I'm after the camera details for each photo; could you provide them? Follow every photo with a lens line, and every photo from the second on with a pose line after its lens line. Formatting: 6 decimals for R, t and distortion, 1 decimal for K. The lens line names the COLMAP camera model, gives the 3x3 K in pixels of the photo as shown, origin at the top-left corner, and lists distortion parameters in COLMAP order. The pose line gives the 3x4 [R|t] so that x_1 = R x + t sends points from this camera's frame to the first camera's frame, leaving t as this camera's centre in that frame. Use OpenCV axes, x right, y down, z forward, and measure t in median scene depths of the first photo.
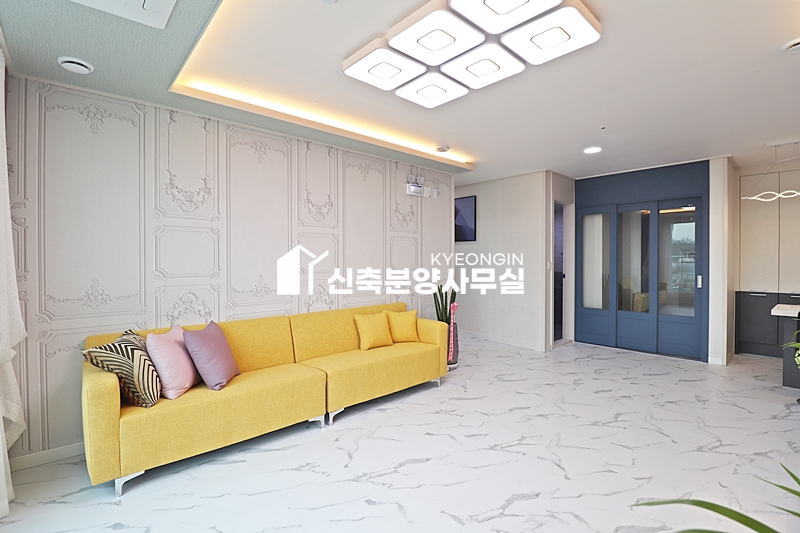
lens RADIAL K [[375.3, 0, 400.0], [0, 375.3, 266.5], [0, 0, 1]] dist [-0.004560, -0.000346]
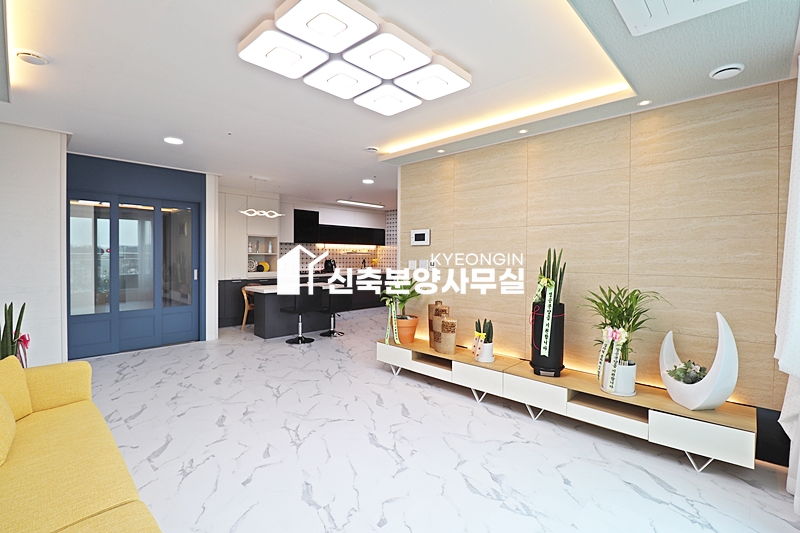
lens RADIAL K [[367.5, 0, 414.8], [0, 367.5, 261.3], [0, 0, 1]] dist [-0.029132, -0.000031]
pose [[-0.099977, -0.013200, 0.994902, -0.536499], [0.016616, 0.999750, 0.014934, -0.008654], [-0.994851, 0.018025, -0.099733, 0.563195]]
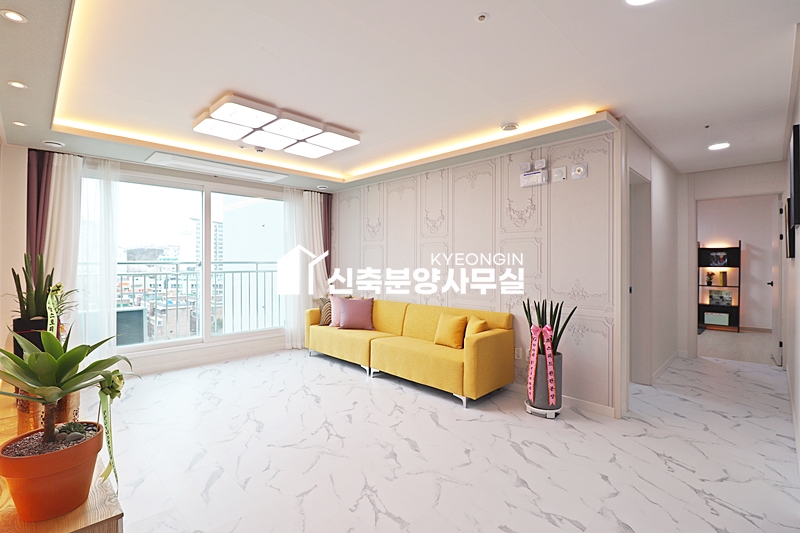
lens RADIAL K [[375.3, 0, 400.0], [0, 375.3, 266.5], [0, 0, 1]] dist [-0.004560, -0.000346]
pose [[0.044315, 0.006745, -0.998995, 1.033827], [-0.028236, 0.999586, 0.005497, -0.013162], [0.998619, 0.027964, 0.044487, 0.842994]]
